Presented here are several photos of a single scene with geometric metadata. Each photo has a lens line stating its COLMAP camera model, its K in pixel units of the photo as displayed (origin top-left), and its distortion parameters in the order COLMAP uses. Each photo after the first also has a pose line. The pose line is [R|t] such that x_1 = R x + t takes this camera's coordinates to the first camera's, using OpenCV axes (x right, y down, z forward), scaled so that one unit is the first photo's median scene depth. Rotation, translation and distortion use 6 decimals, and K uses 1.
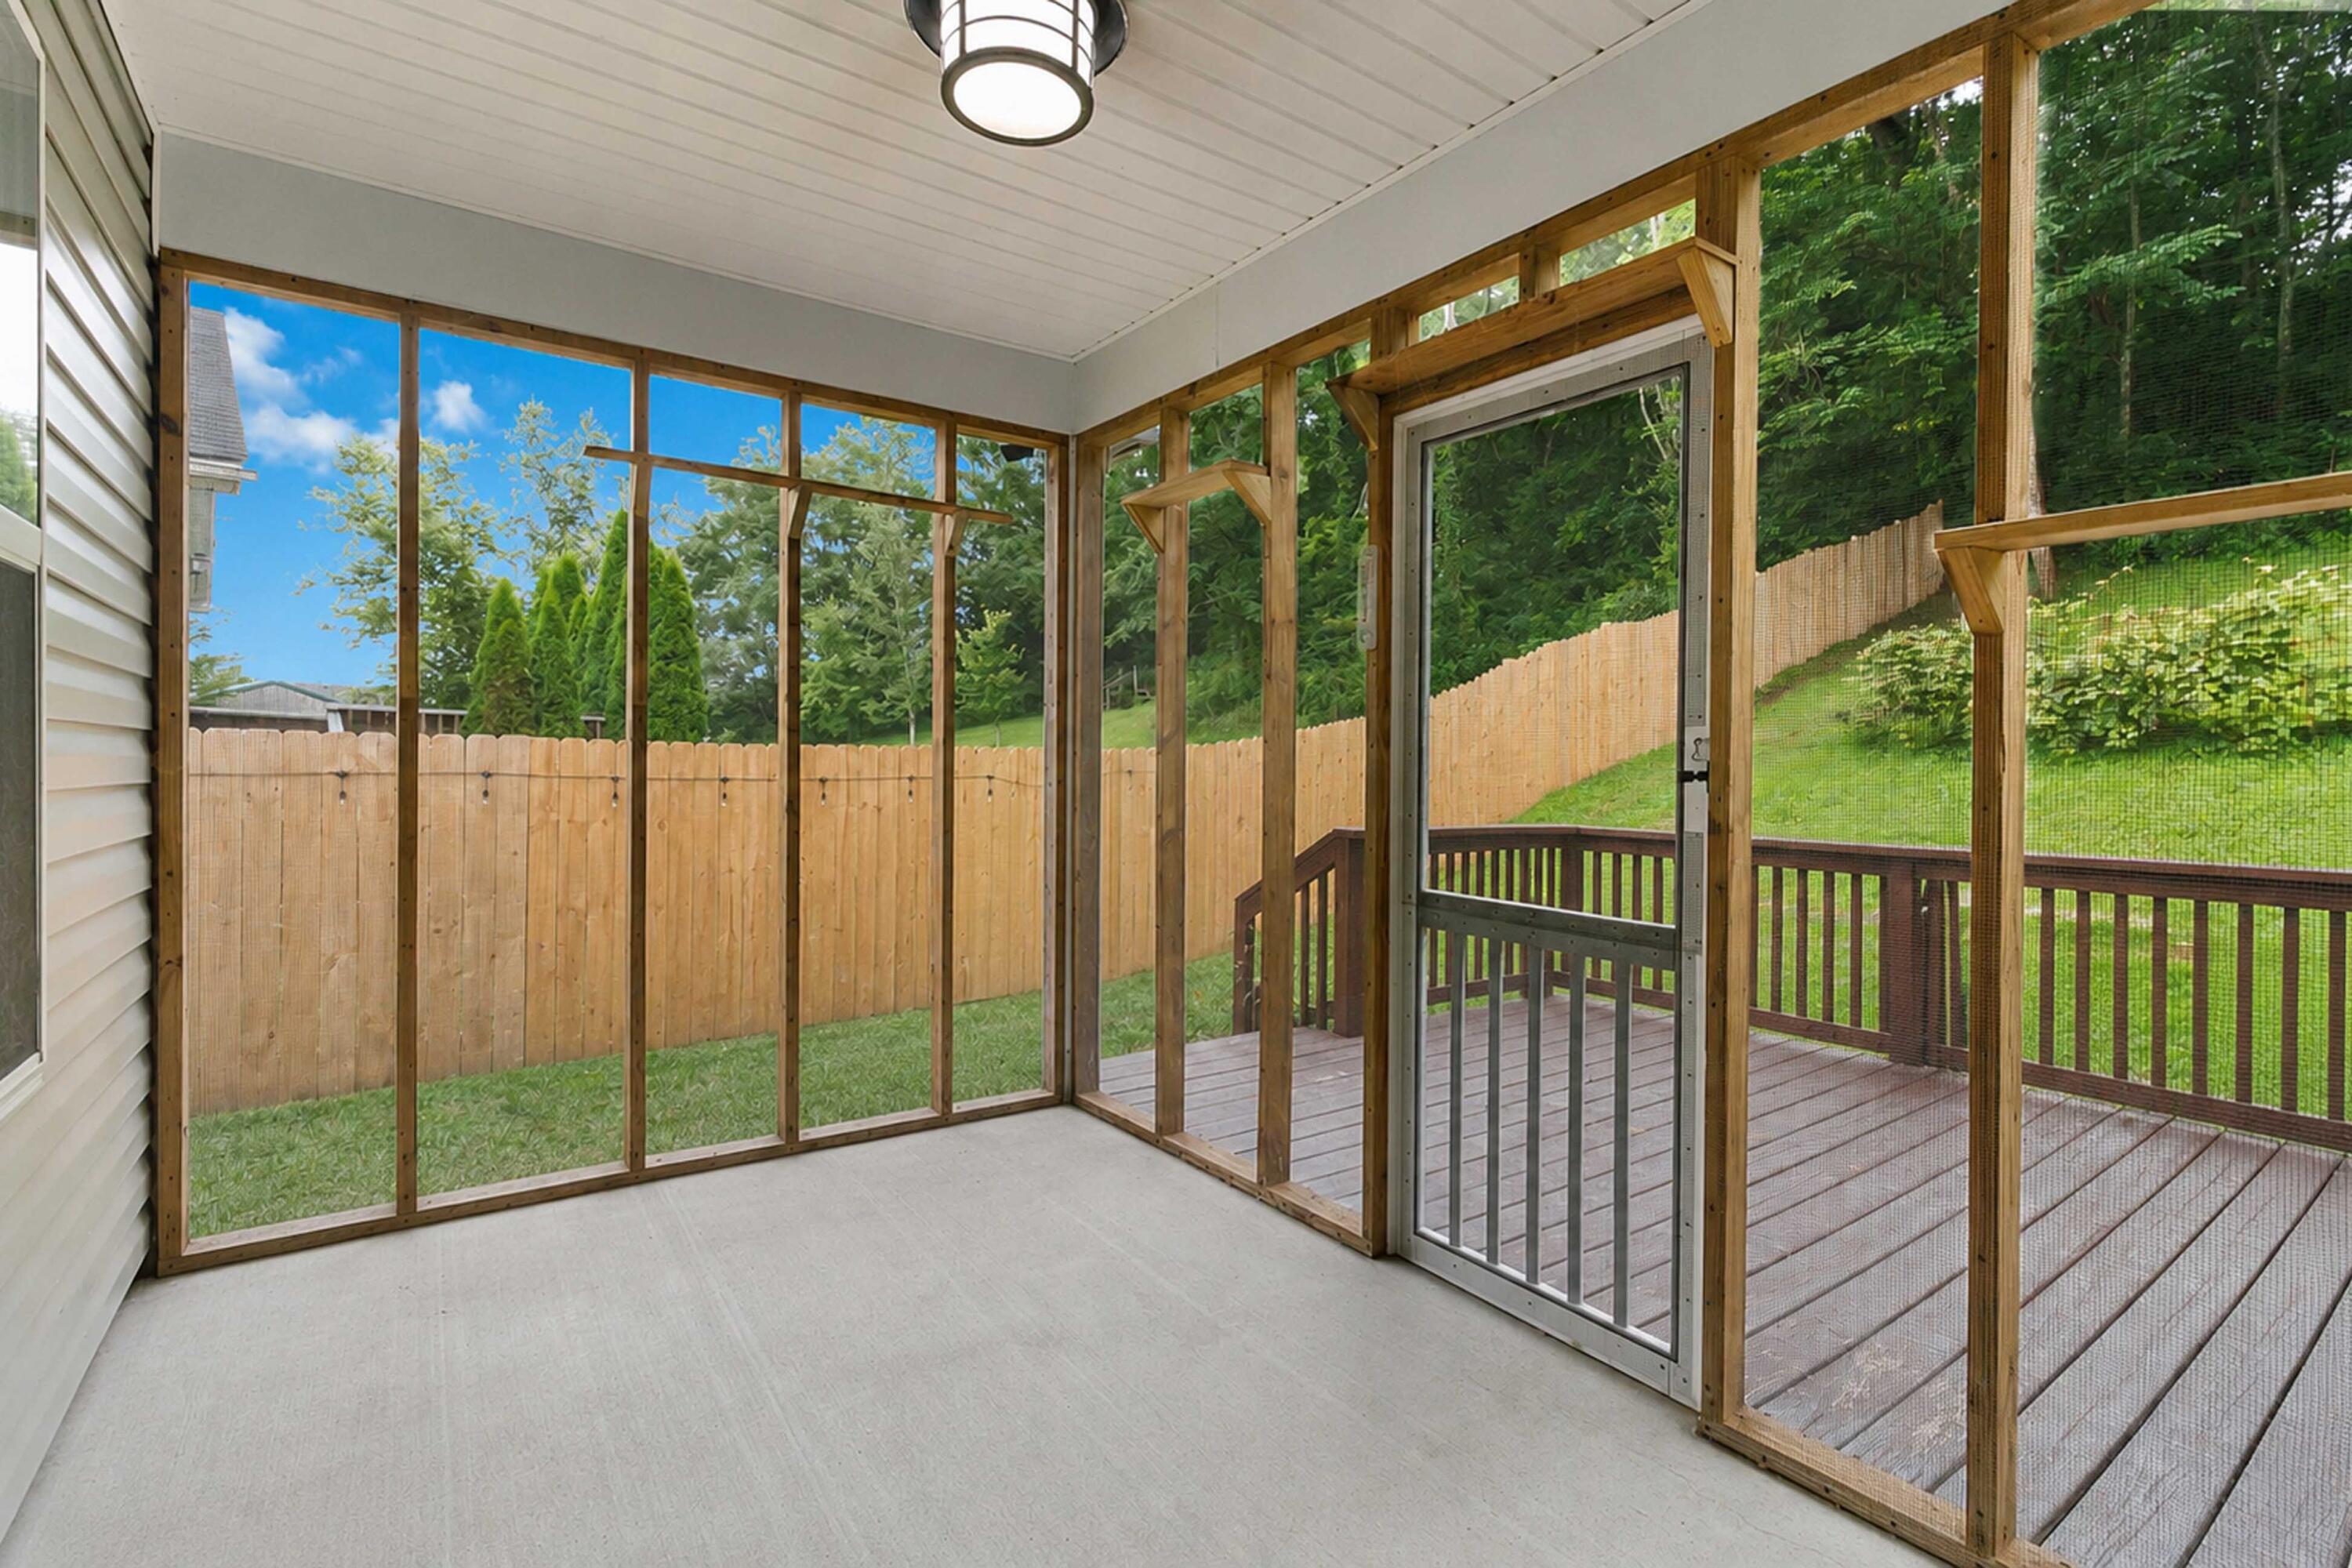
lens RADIAL K [[1076.6, 0, 1178.2], [0, 1076.6, 752.9], [0, 0, 1]] dist [0.000107, 0.000028]
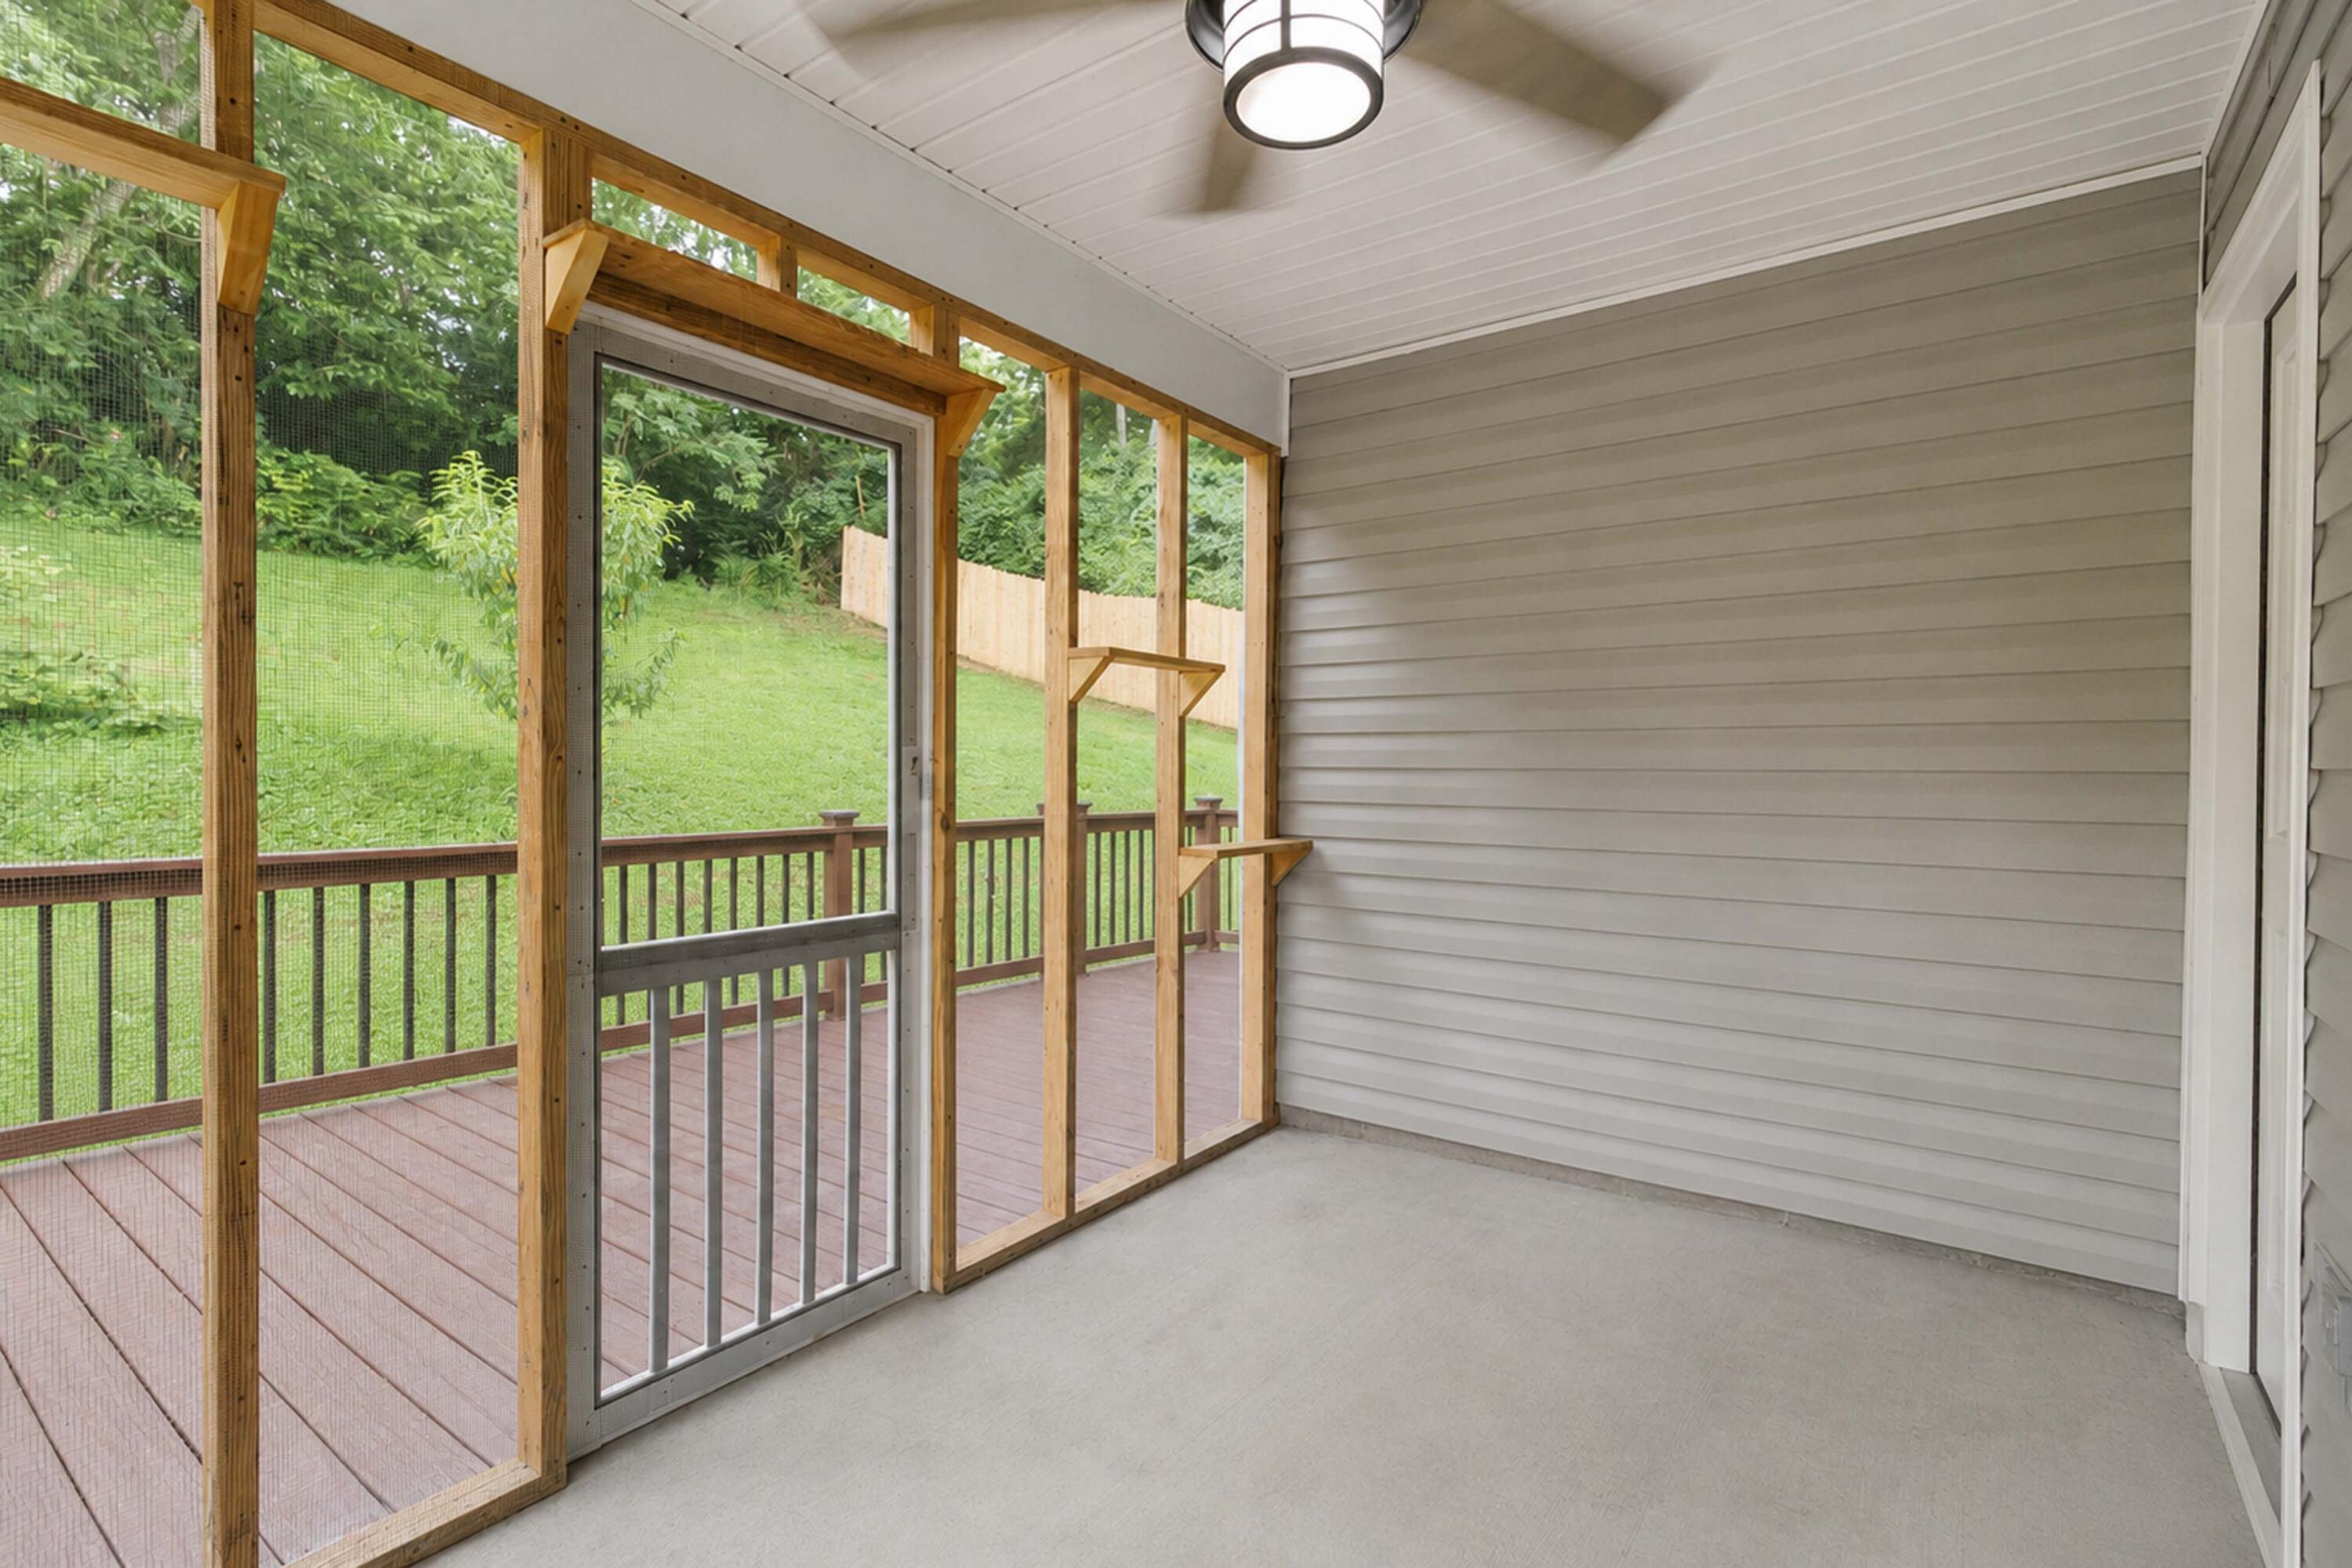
lens RADIAL K [[1079.3, 0, 1177.3], [0, 1079.3, 775.0], [0, 0, 1]] dist [0.000467, -0.000123]
pose [[-0.339107, -0.021970, 0.940491, -0.719227], [-0.010514, 0.999753, 0.019563, -0.015941], [-0.940689, -0.003255, -0.339254, 1.021339]]
